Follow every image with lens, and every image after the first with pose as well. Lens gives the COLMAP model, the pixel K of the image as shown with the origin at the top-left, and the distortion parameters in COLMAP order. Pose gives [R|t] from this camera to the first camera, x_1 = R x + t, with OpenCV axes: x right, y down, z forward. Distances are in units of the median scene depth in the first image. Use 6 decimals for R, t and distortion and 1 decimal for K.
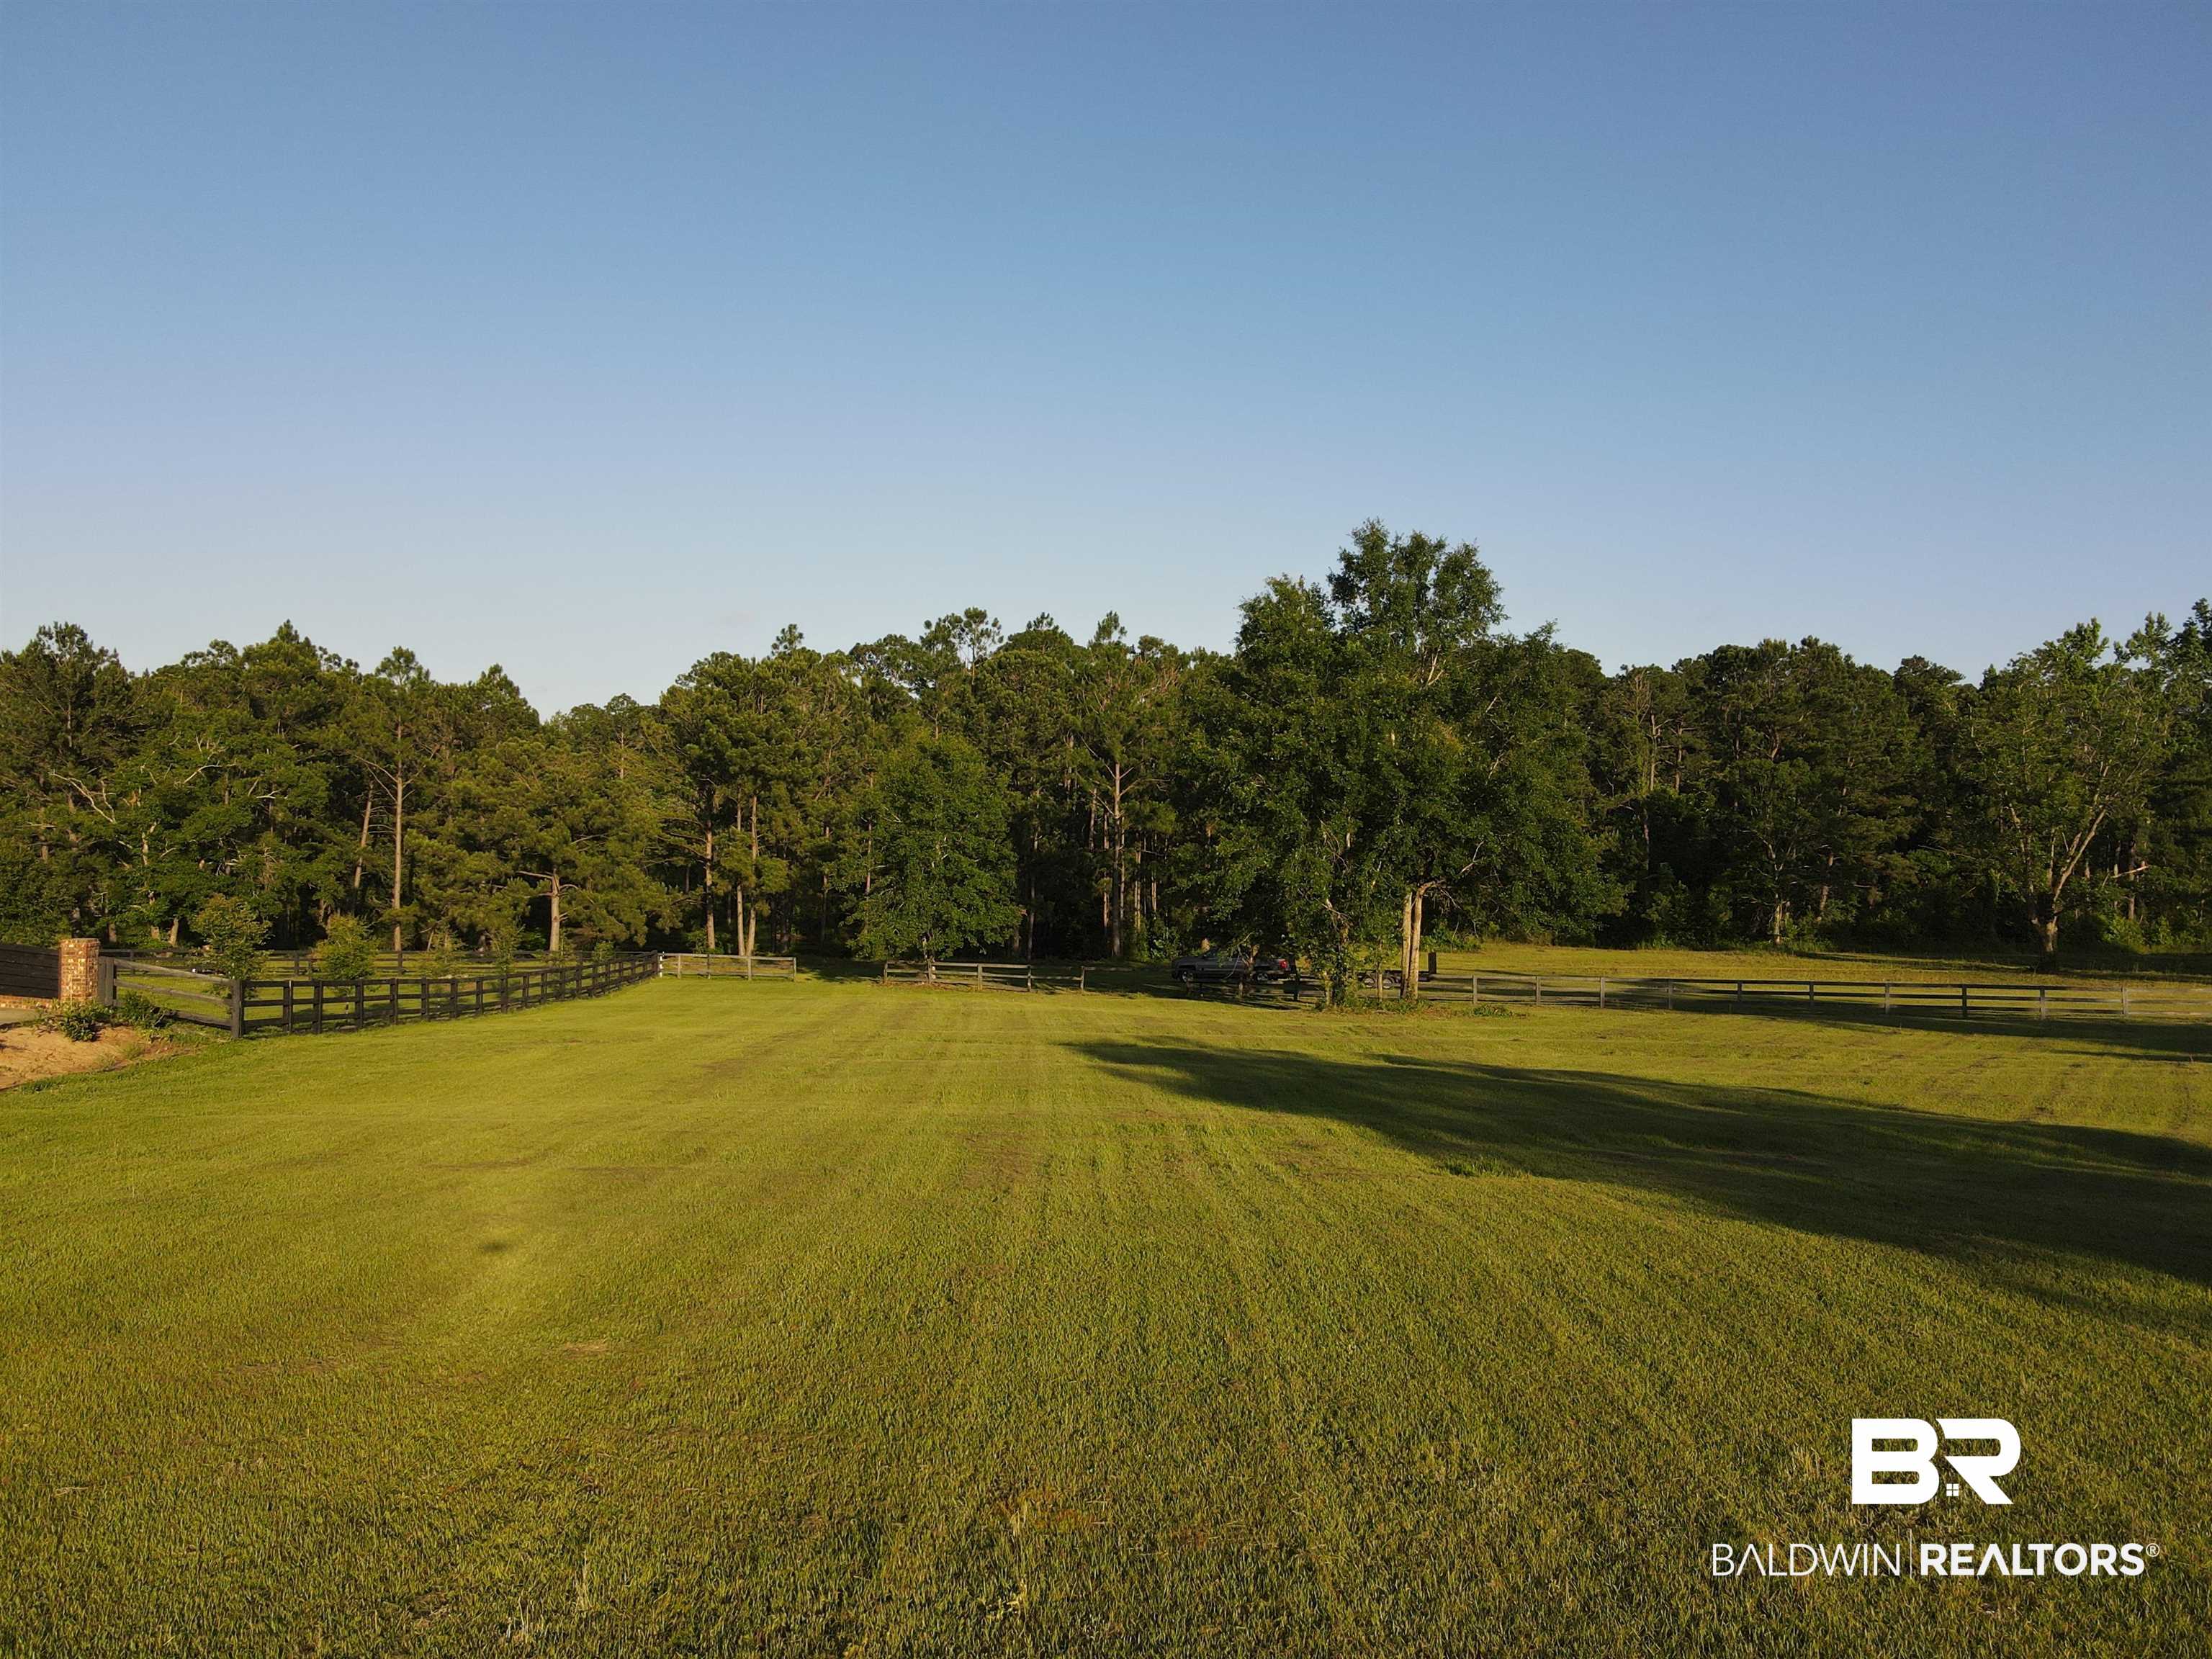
lens RADIAL K [[1620.2, 0, 1108.0], [0, 1620.2, 816.6], [0, 0, 1]] dist [0.004640, 0.017848]
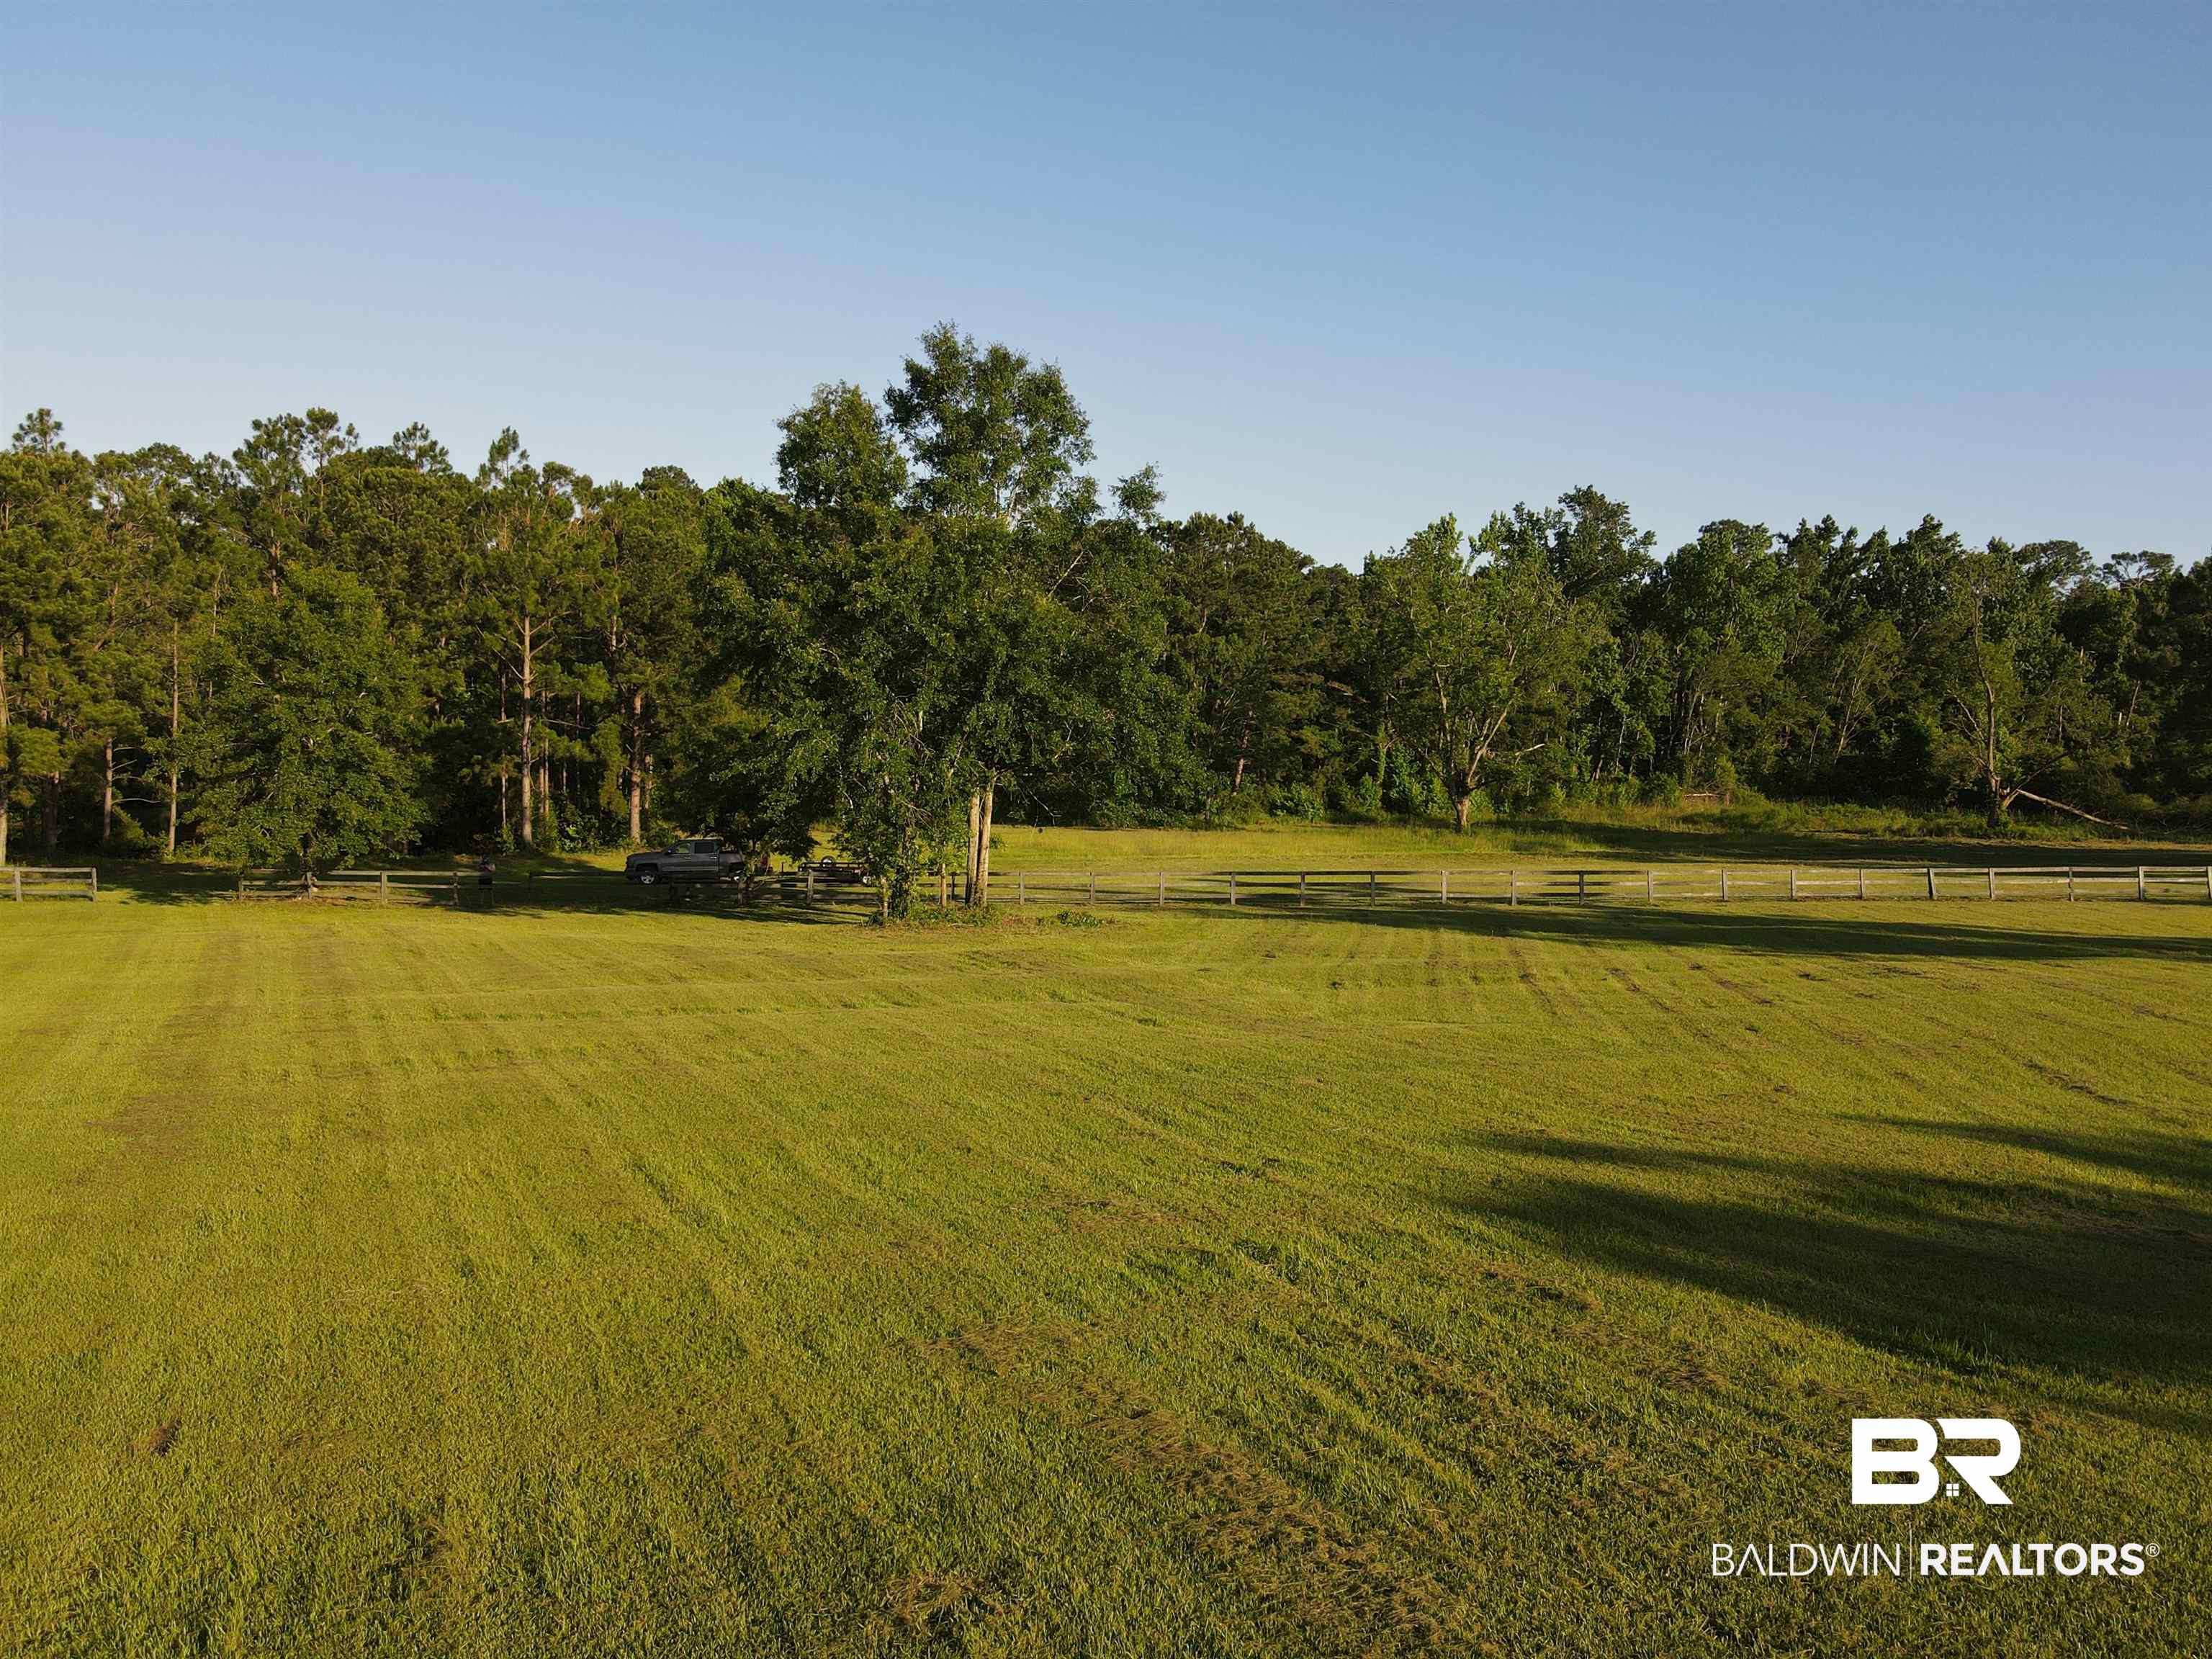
lens RADIAL K [[1620.2, 0, 1106.2], [0, 1620.2, 813.8], [0, 0, 1]] dist [0.004640, 0.017848]
pose [[0.916450, -0.014222, 0.399897, -0.090432], [-0.018075, 0.996877, 0.076878, -0.002151], [-0.399742, -0.077683, 0.913330, 0.204644]]
